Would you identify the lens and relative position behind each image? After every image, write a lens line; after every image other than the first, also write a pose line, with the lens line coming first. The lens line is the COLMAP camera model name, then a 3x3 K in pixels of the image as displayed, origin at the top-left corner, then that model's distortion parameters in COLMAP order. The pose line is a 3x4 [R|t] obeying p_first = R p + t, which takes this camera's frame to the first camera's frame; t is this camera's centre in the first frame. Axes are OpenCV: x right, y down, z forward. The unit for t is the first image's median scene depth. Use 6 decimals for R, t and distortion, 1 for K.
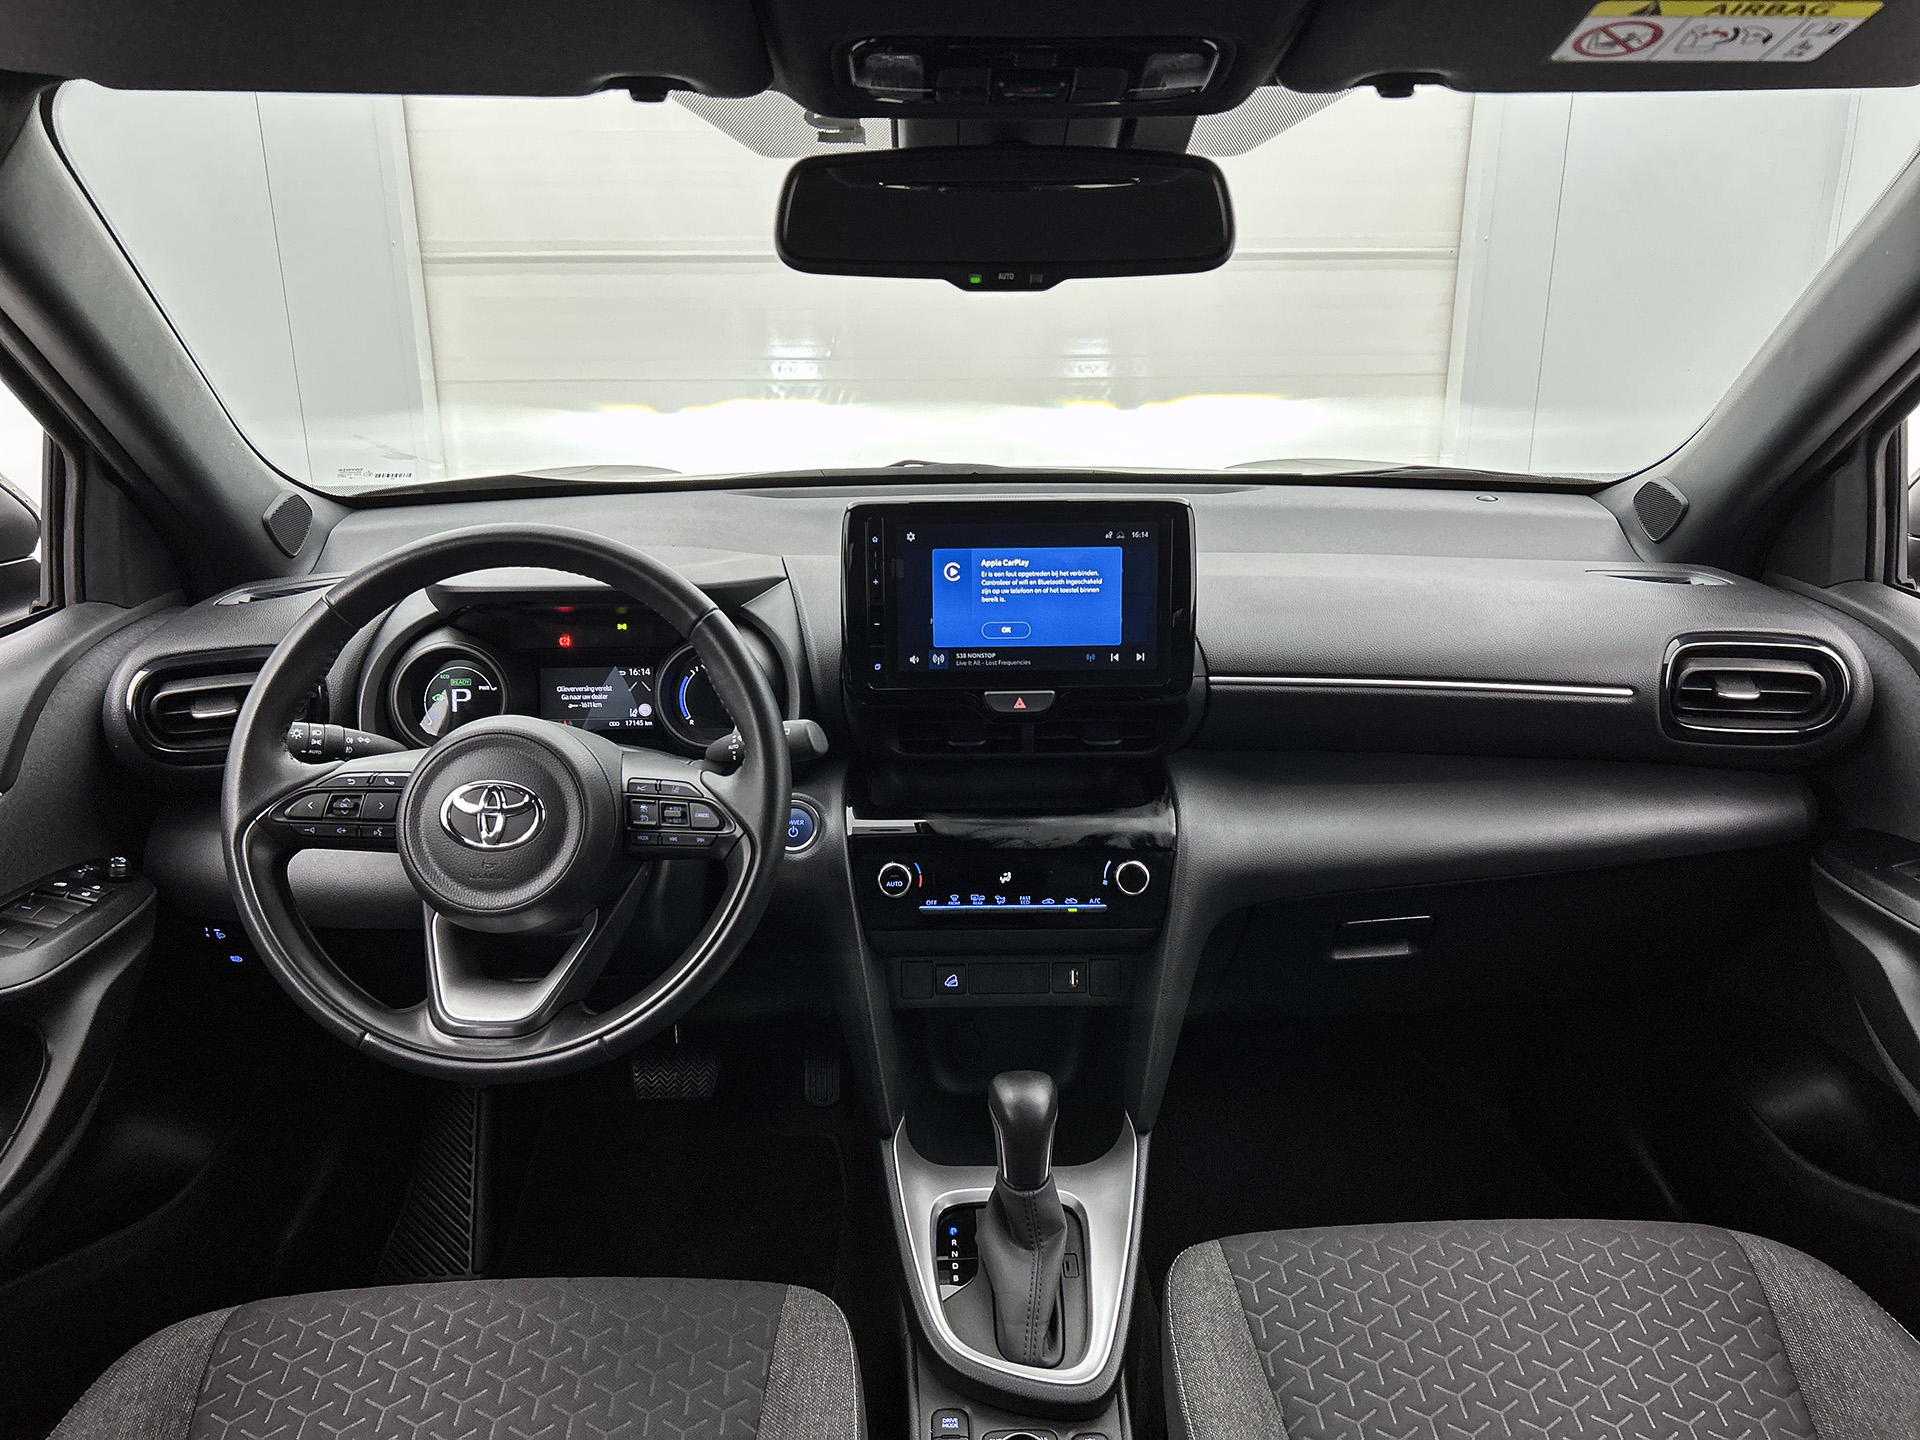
lens RADIAL K [[1438.9, 0, 963.0], [0, 1438.9, 721.5], [0, 0, 1]] dist [0.089326, -0.213322]
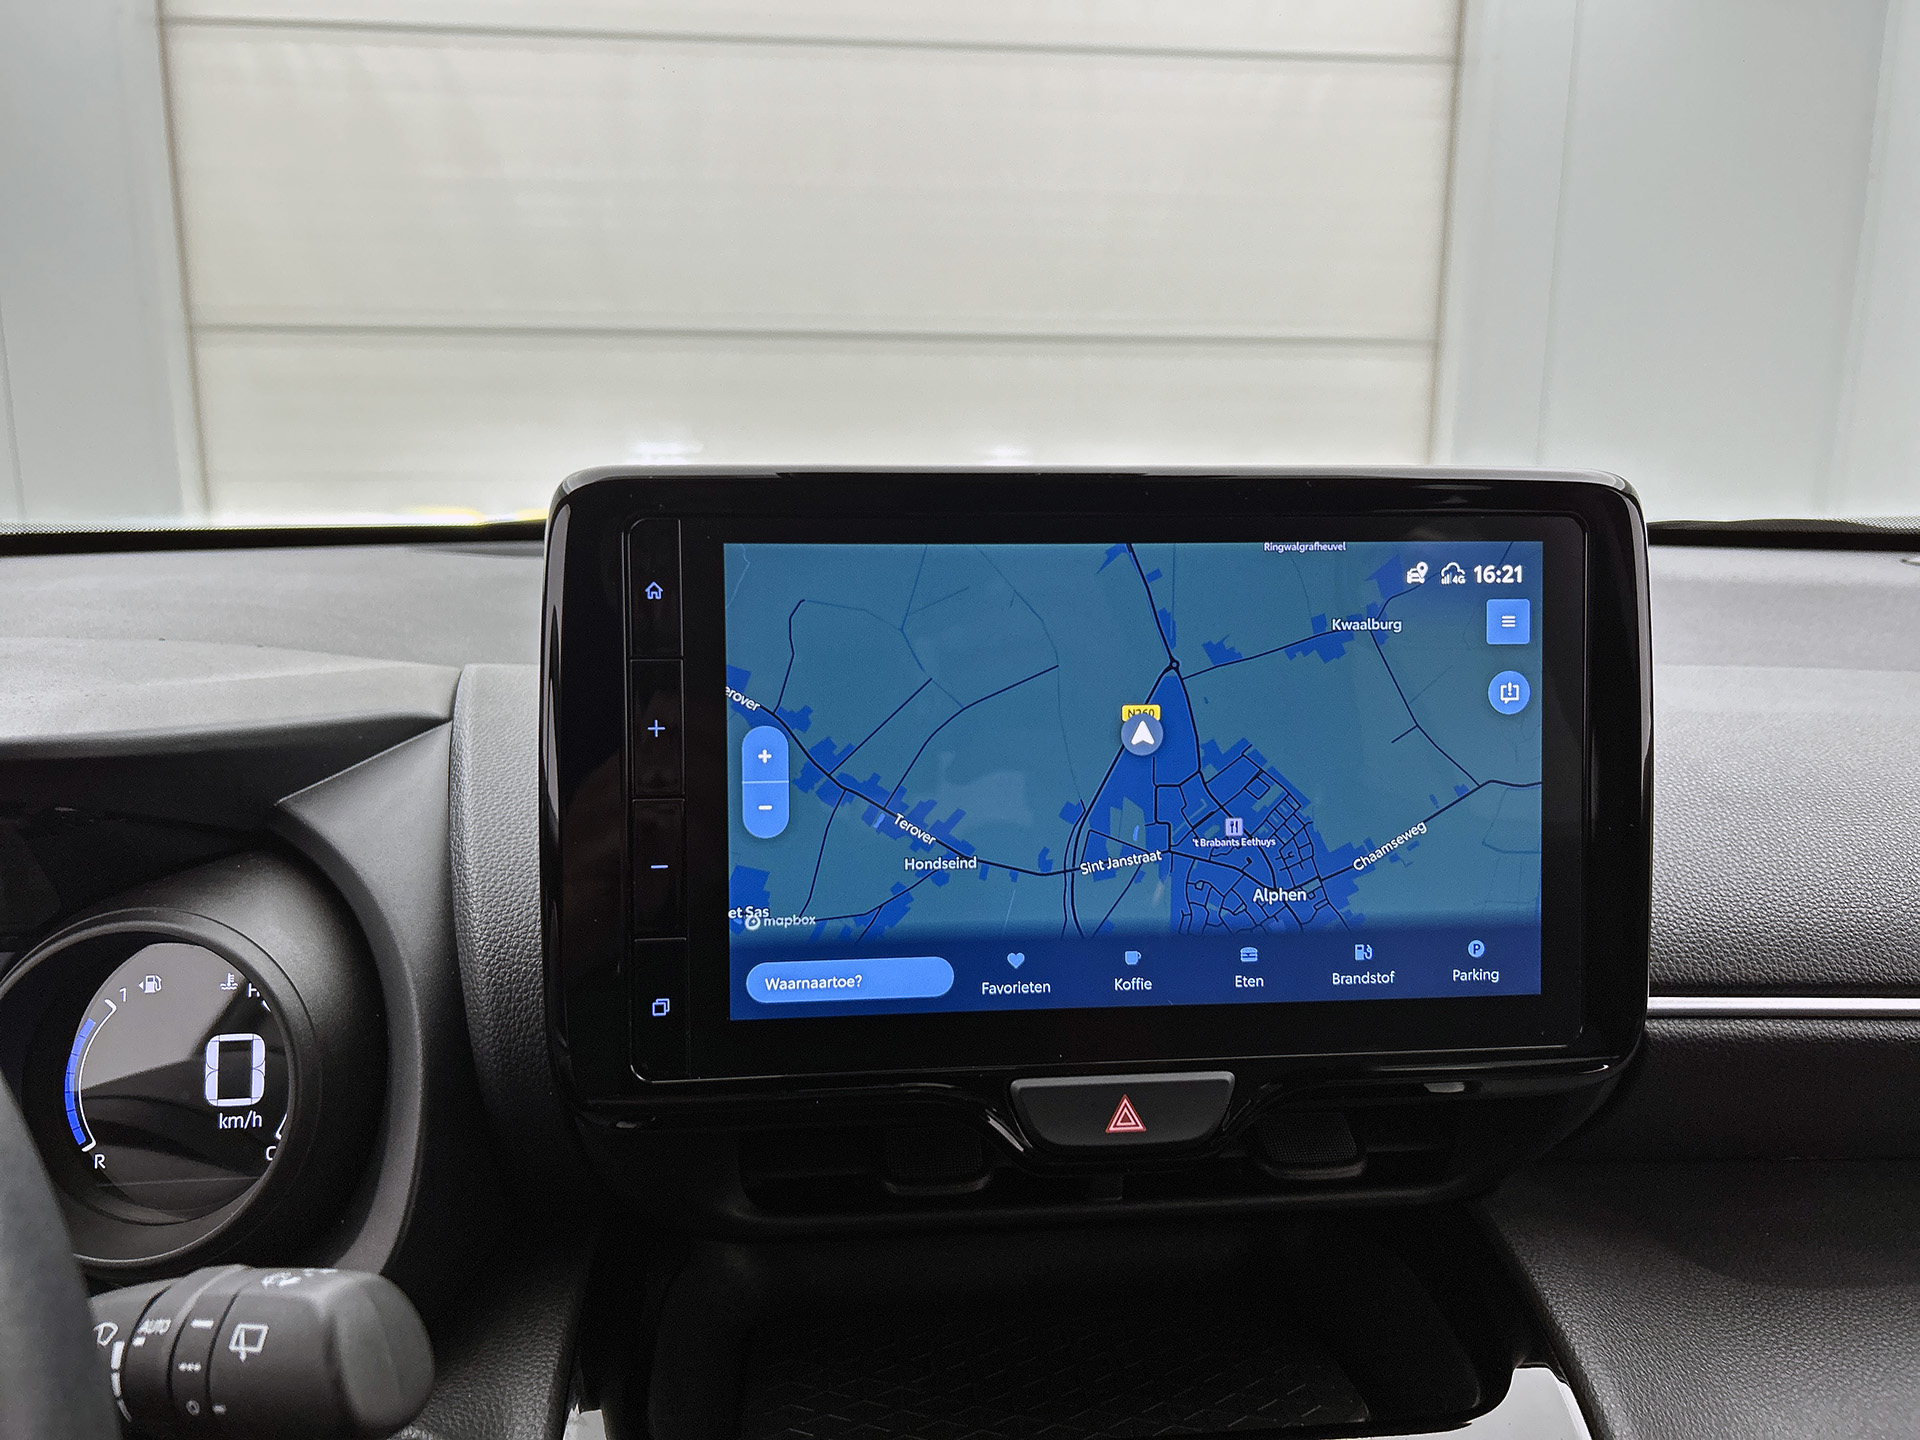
lens RADIAL K [[1481.5, 0, 956.7], [0, 1481.5, 718.0], [0, 0, 1]] dist [0.015439, -0.026869]
pose [[0.997802, -0.004533, 0.066105, -0.017489], [0.011011, 0.995129, -0.097965, -0.067015], [-0.065339, 0.098478, 0.992992, 0.675478]]
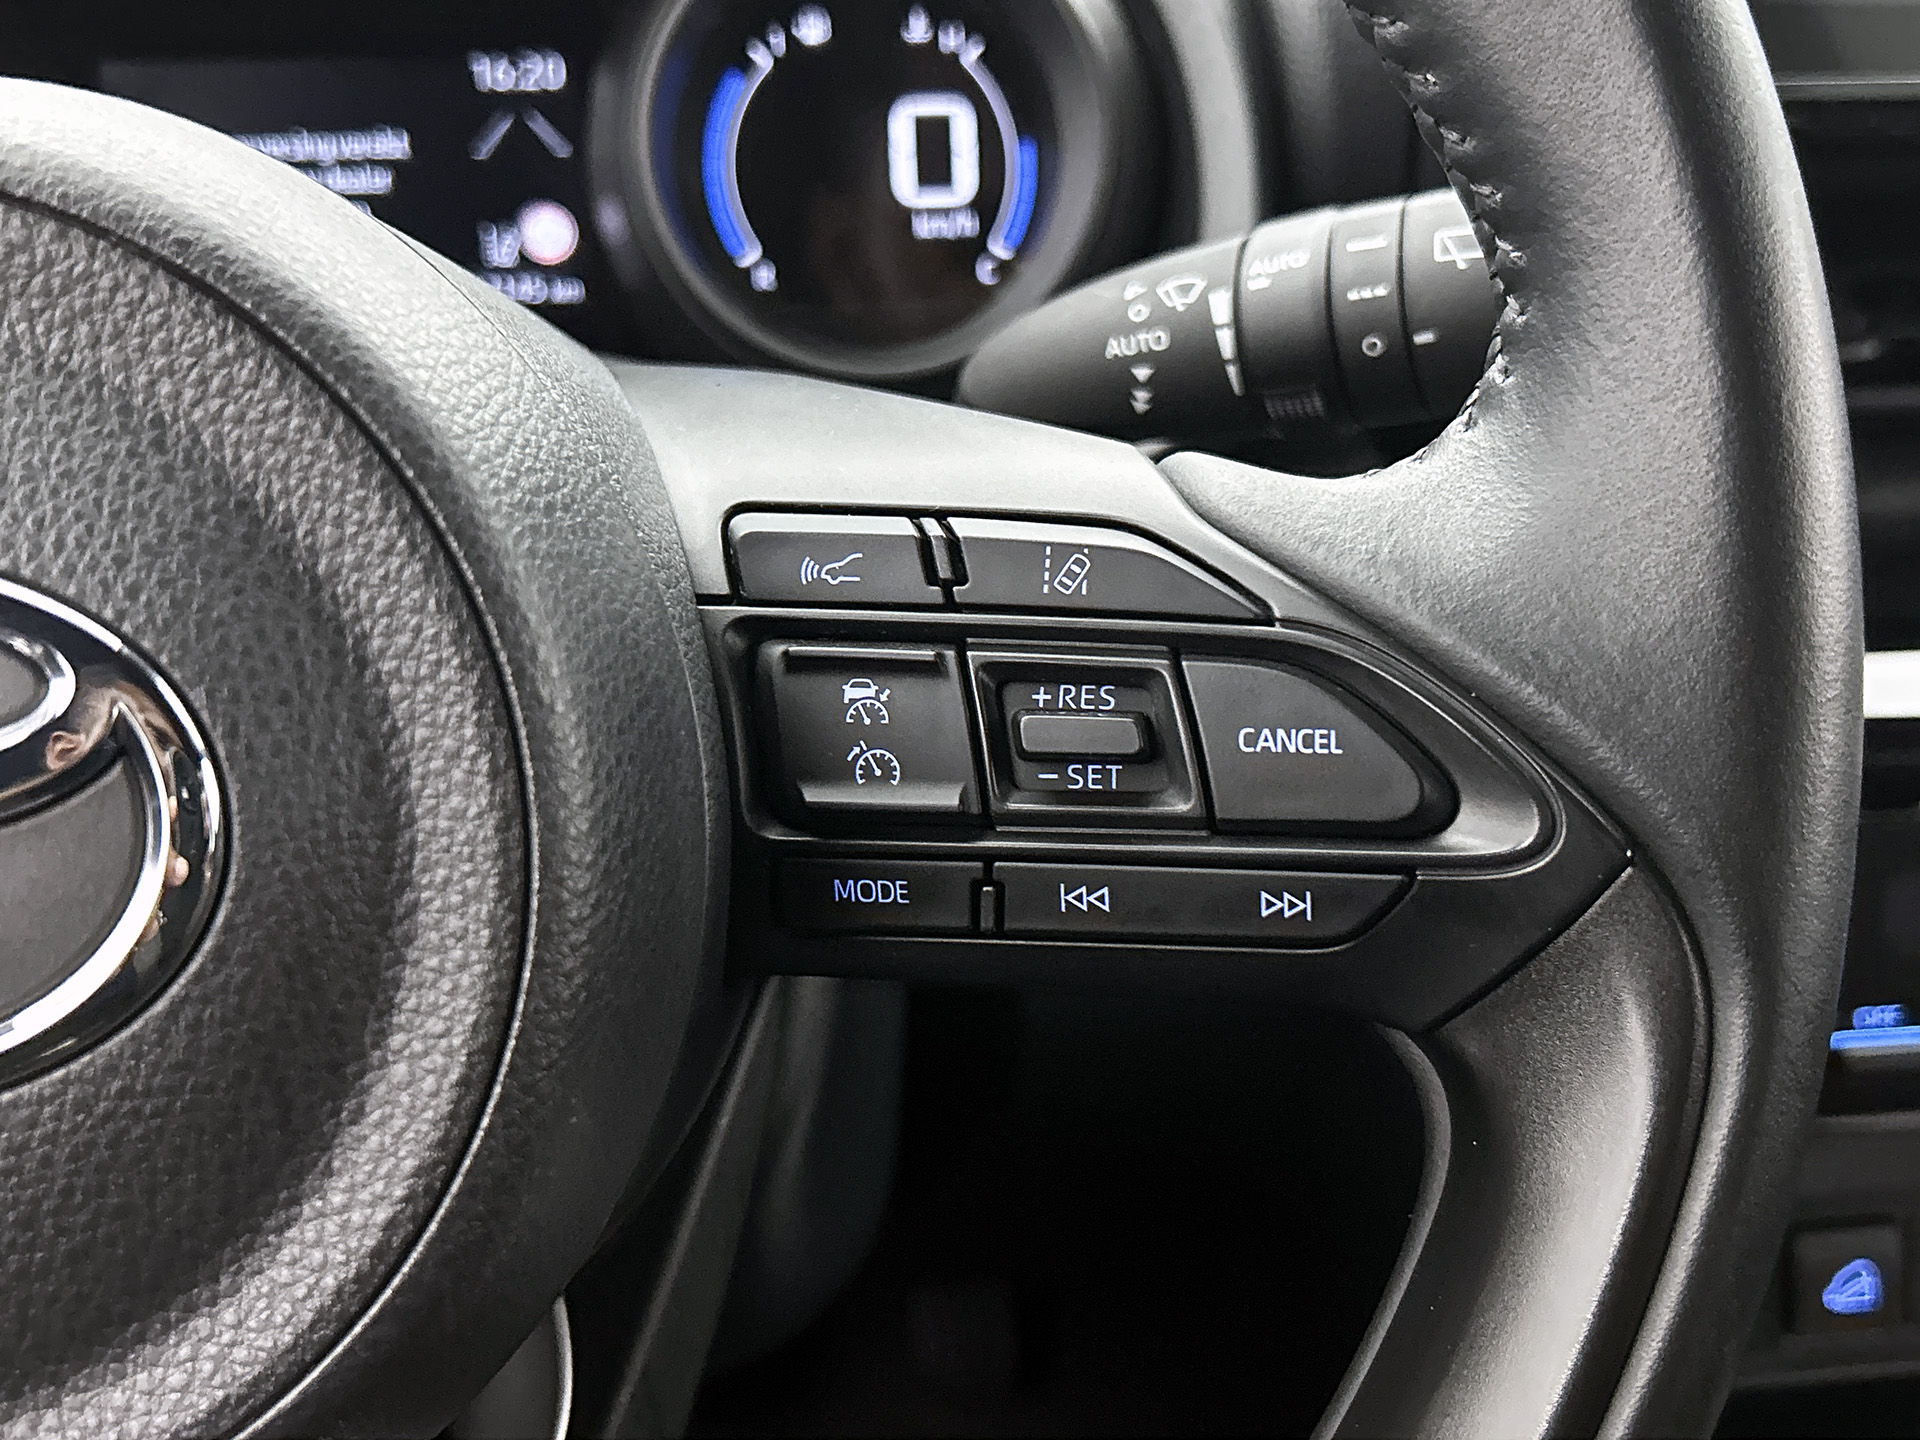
lens RADIAL K [[2093.9, 0, 922.1], [0, 2093.9, 716.8], [0, 0, 1]] dist [0.082912, 0.001570]
pose [[0.997010, -0.030524, 0.070989, -0.197619], [0.020393, 0.990042, 0.139287, 0.025584], [-0.074534, -0.137423, 0.987704, 0.674279]]
